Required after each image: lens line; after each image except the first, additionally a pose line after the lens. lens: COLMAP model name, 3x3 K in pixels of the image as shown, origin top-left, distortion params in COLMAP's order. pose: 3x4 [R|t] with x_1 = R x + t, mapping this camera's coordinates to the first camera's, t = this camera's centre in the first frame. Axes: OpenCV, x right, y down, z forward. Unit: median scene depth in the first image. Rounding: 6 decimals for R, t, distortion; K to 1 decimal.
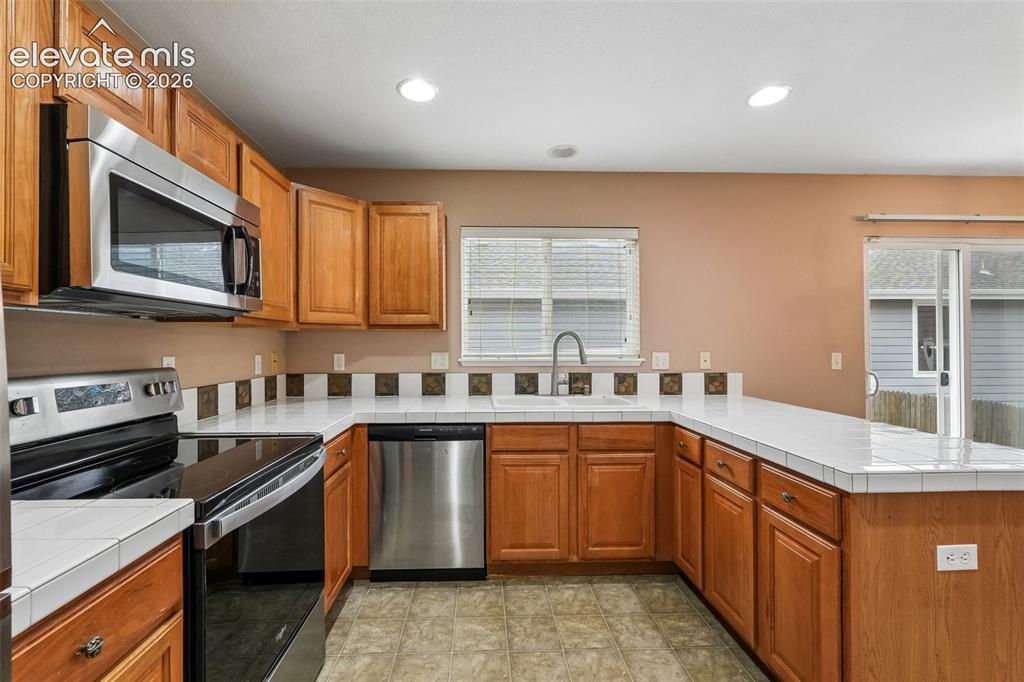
lens RADIAL K [[434.2, 0, 508.5], [0, 434.2, 345.8], [0, 0, 1]] dist [-0.002969, -0.000068]
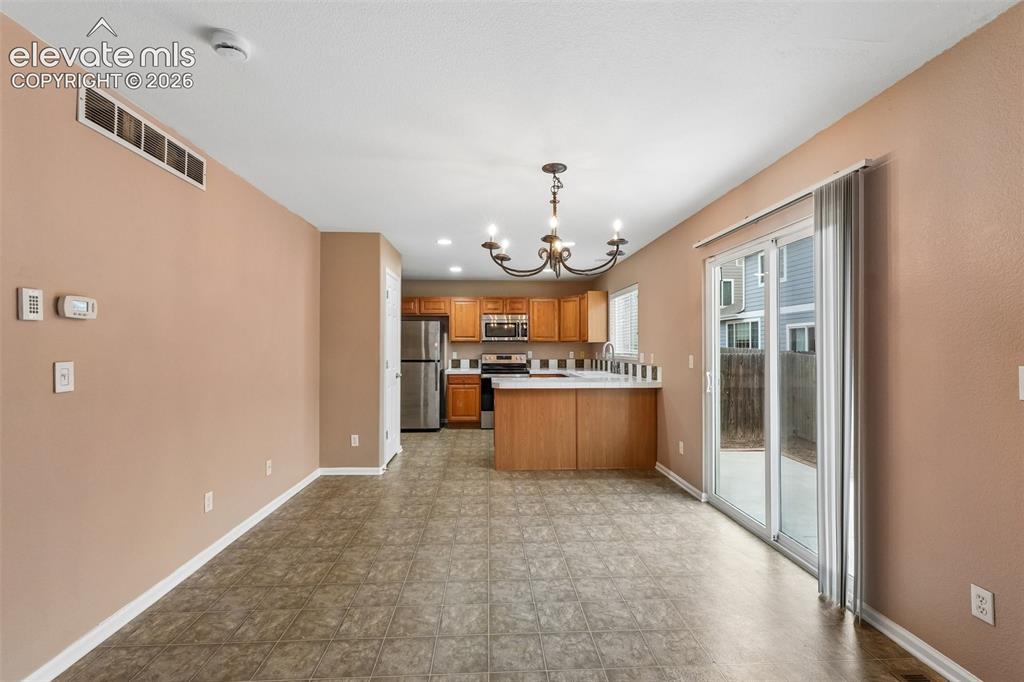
lens RADIAL K [[434.2, 0, 508.5], [0, 434.2, 345.8], [0, 0, 1]] dist [-0.002969, -0.000068]
pose [[0.015687, -0.004160, -0.999868, 2.073343], [-0.004504, 0.999981, -0.004231, -0.004321], [0.999867, 0.004569, 0.015668, 0.439901]]
